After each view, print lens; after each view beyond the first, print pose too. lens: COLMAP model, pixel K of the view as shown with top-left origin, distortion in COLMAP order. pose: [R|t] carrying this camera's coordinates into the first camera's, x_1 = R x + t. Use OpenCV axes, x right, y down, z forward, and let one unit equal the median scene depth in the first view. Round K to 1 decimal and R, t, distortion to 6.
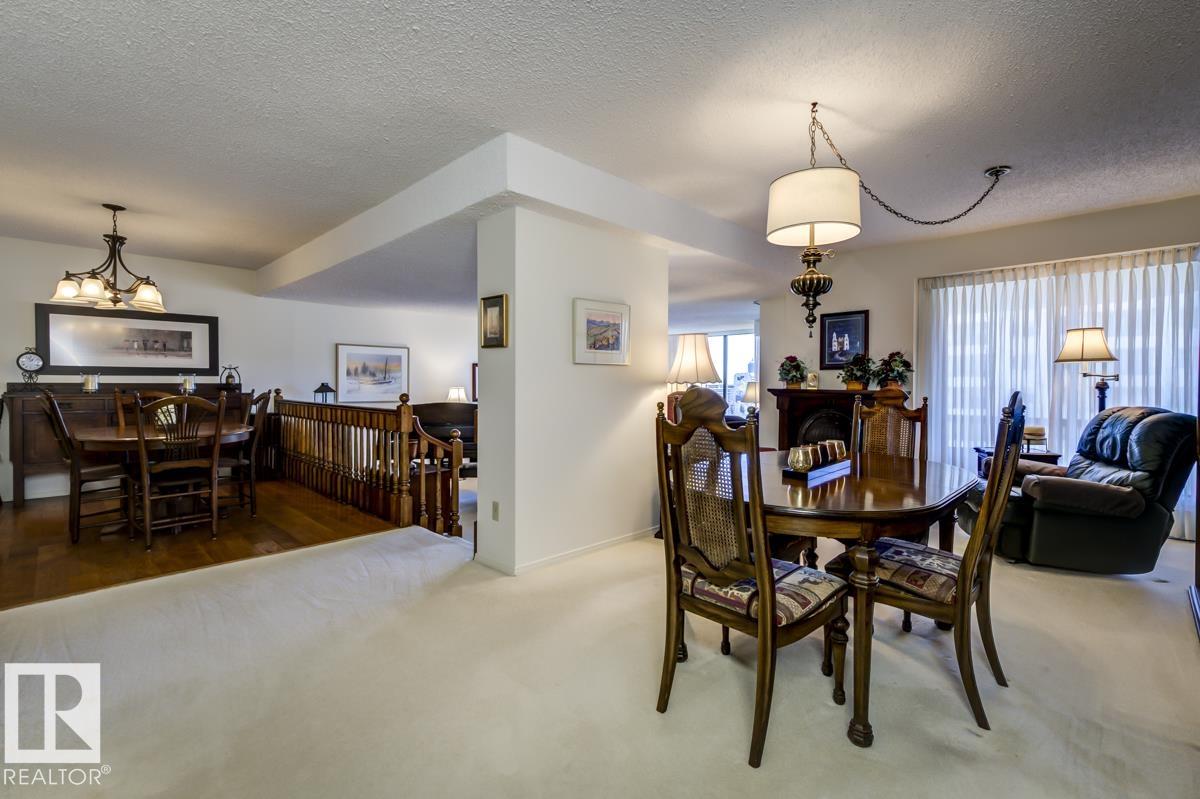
lens RADIAL K [[545.3, 0, 601.4], [0, 545.3, 387.7], [0, 0, 1]] dist [-0.000014, 0.000004]
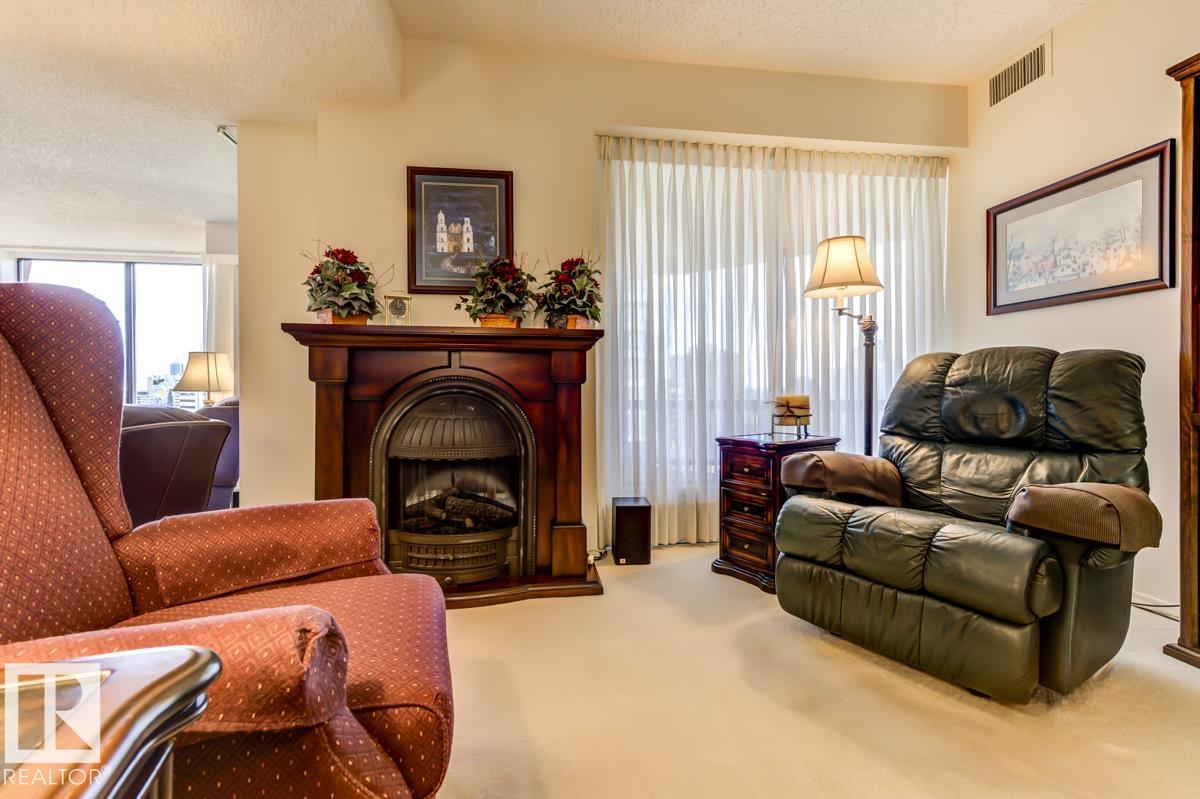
lens RADIAL K [[542.7, 0, 601.5], [0, 542.7, 390.1], [0, 0, 1]] dist [0.002113, 0.000304]
pose [[0.593821, -0.005717, 0.804577, 0.146811], [0.013509, 0.999905, -0.002866, 0.050496], [-0.804484, 0.012571, 0.593842, 0.639246]]
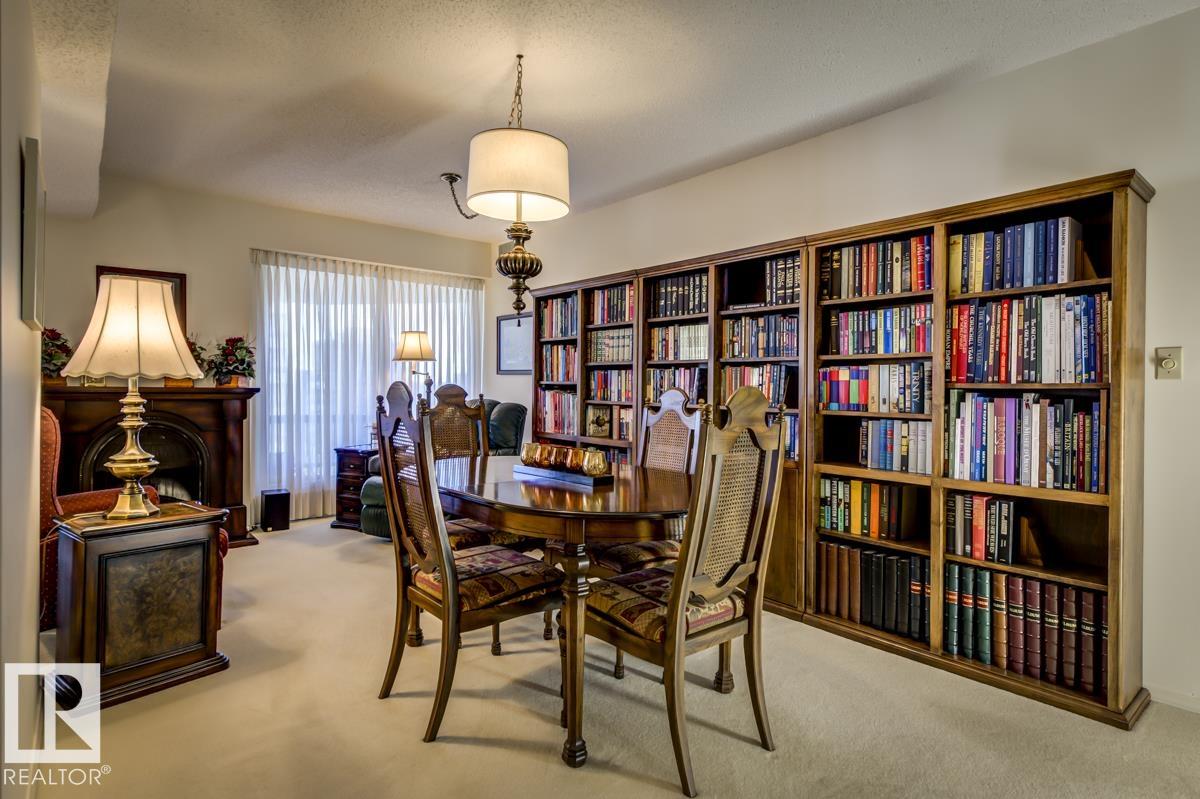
lens RADIAL K [[606.1, 0, 604.4], [0, 606.1, 392.8], [0, 0, 1]] dist [0.002075, 0.000337]
pose [[0.056972, -0.012215, 0.998301, -0.258200], [0.002875, 0.999923, 0.012071, 0.003160], [-0.998372, 0.002182, 0.057002, 0.404562]]
